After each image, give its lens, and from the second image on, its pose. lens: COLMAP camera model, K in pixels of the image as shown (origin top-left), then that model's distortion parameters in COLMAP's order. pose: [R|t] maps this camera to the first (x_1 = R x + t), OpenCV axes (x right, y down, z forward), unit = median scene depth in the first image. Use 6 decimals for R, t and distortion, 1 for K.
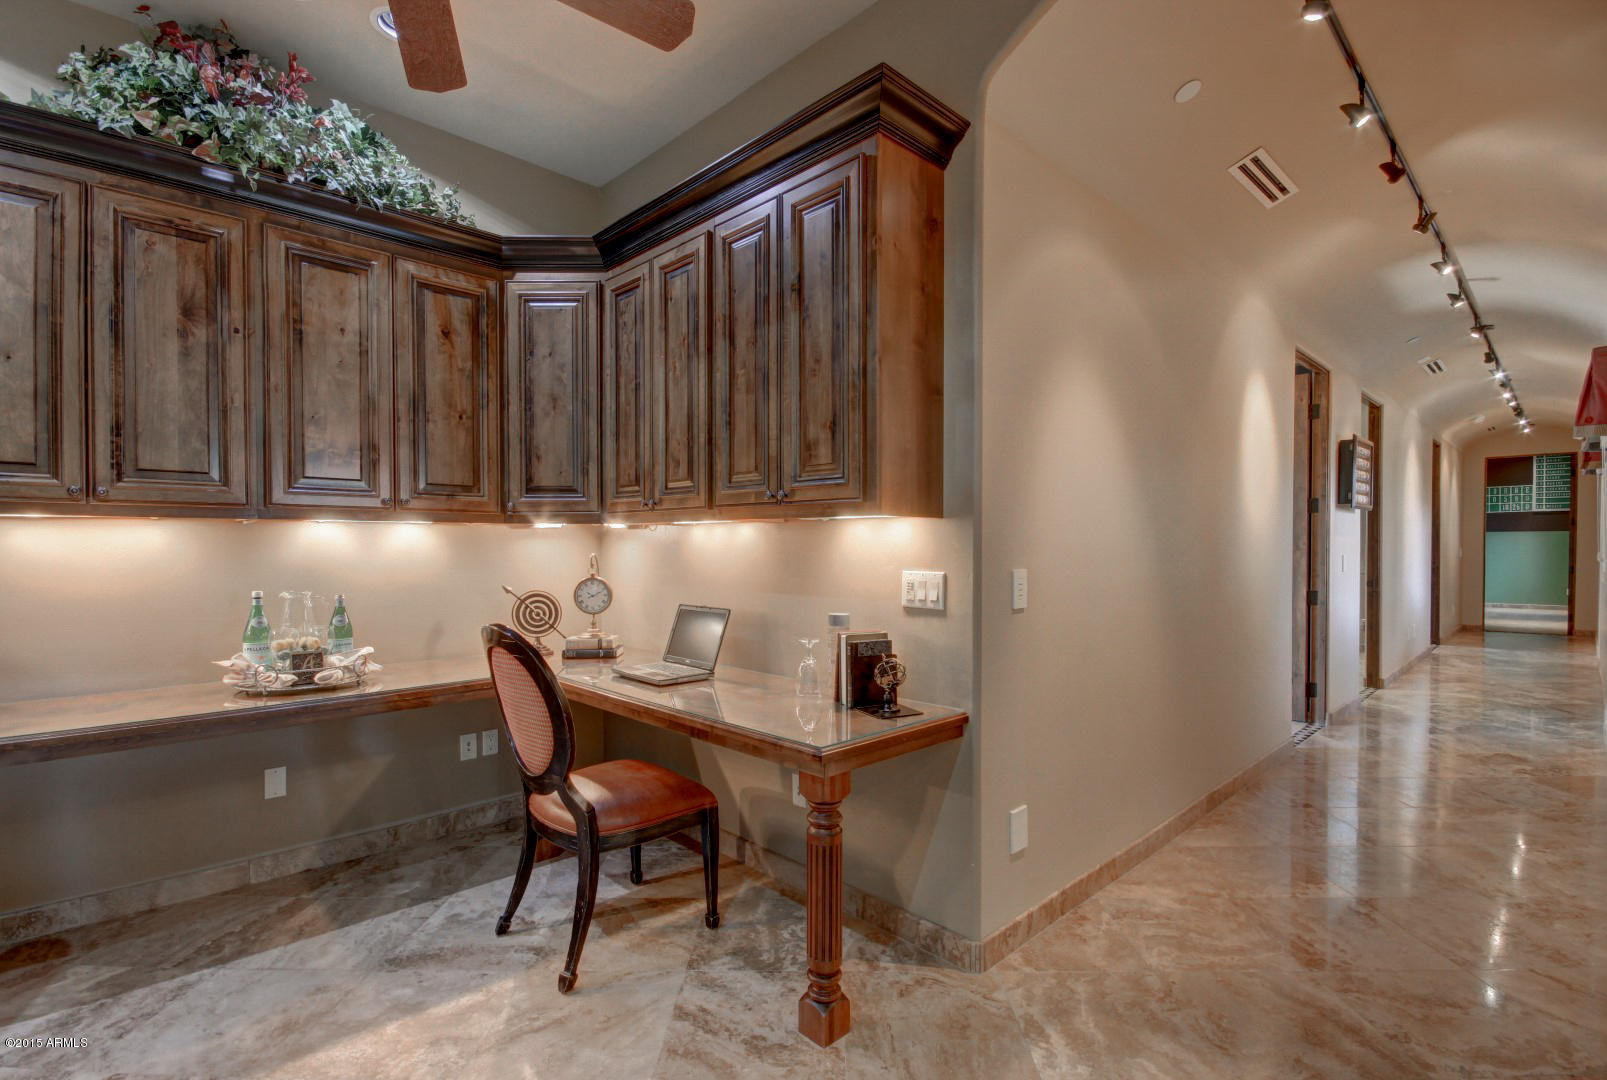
lens RADIAL K [[753.1, 0, 809.0], [0, 753.1, 556.2], [0, 0, 1]] dist [0.015125, -0.015514]
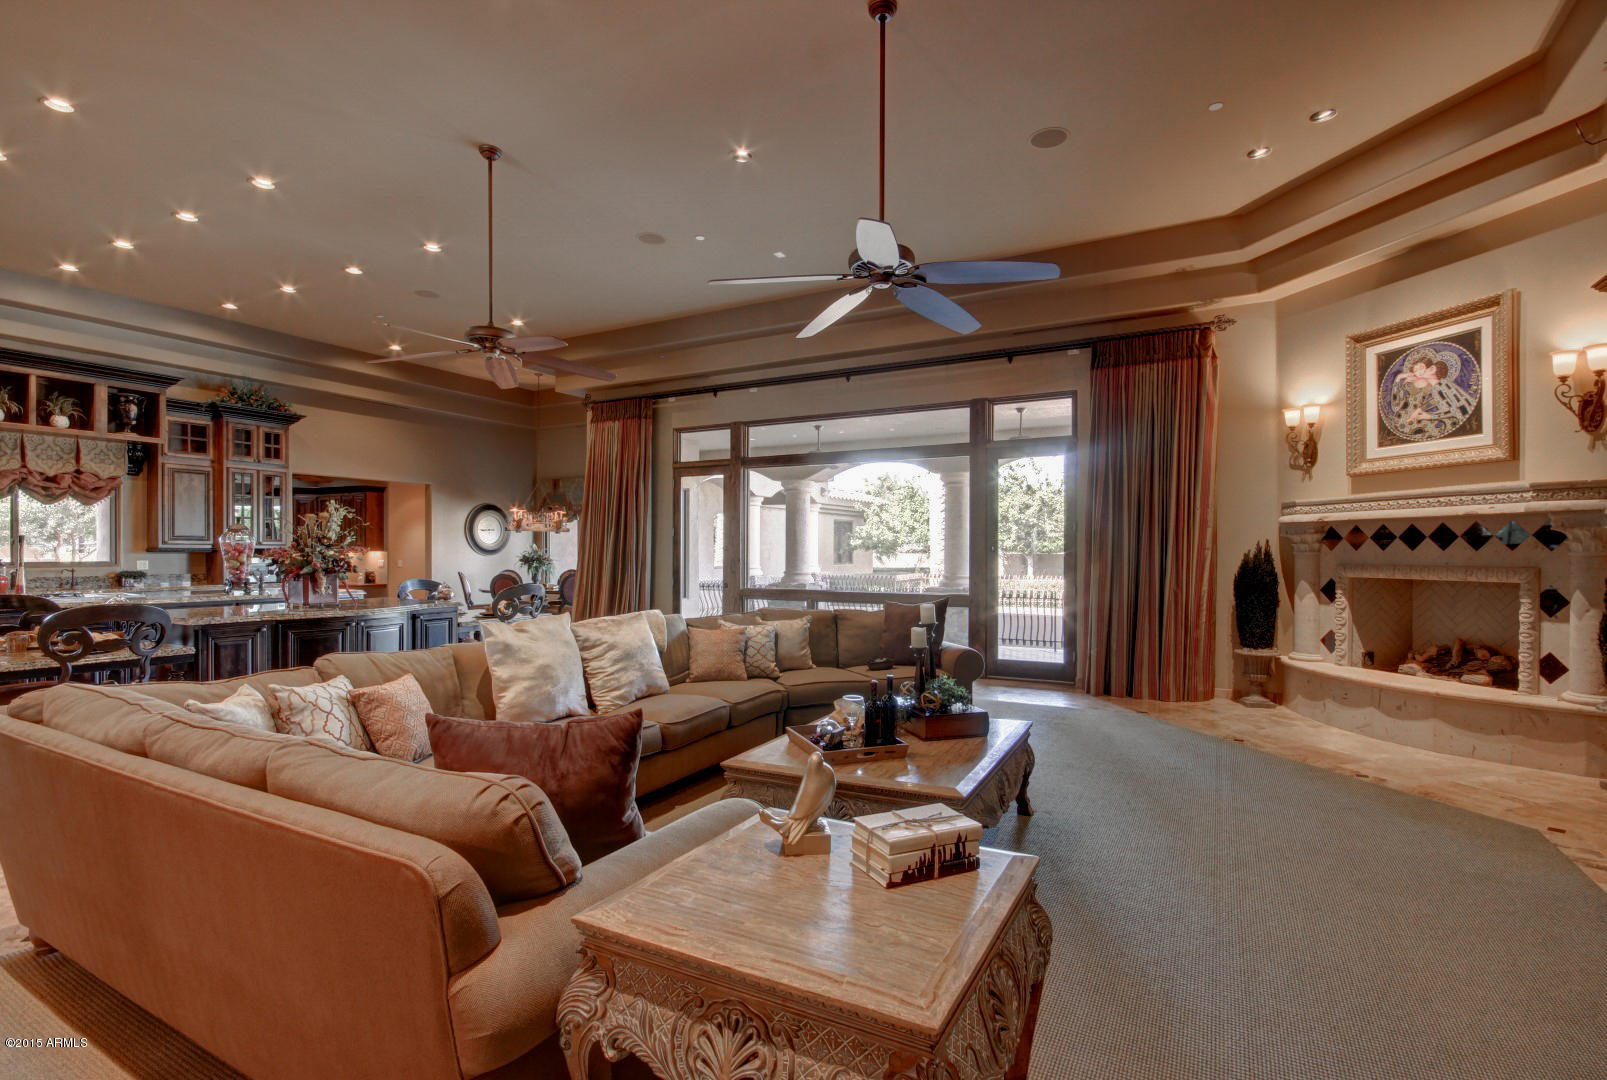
lens RADIAL K [[753.1, 0, 809.0], [0, 753.1, 556.2], [0, 0, 1]] dist [0.015125, -0.015514]
pose [[0.955394, 0.002245, 0.295325, 1.403475], [0.001394, 0.999926, -0.012109, 0.056082], [-0.295330, 0.011980, 0.955320, -4.910121]]
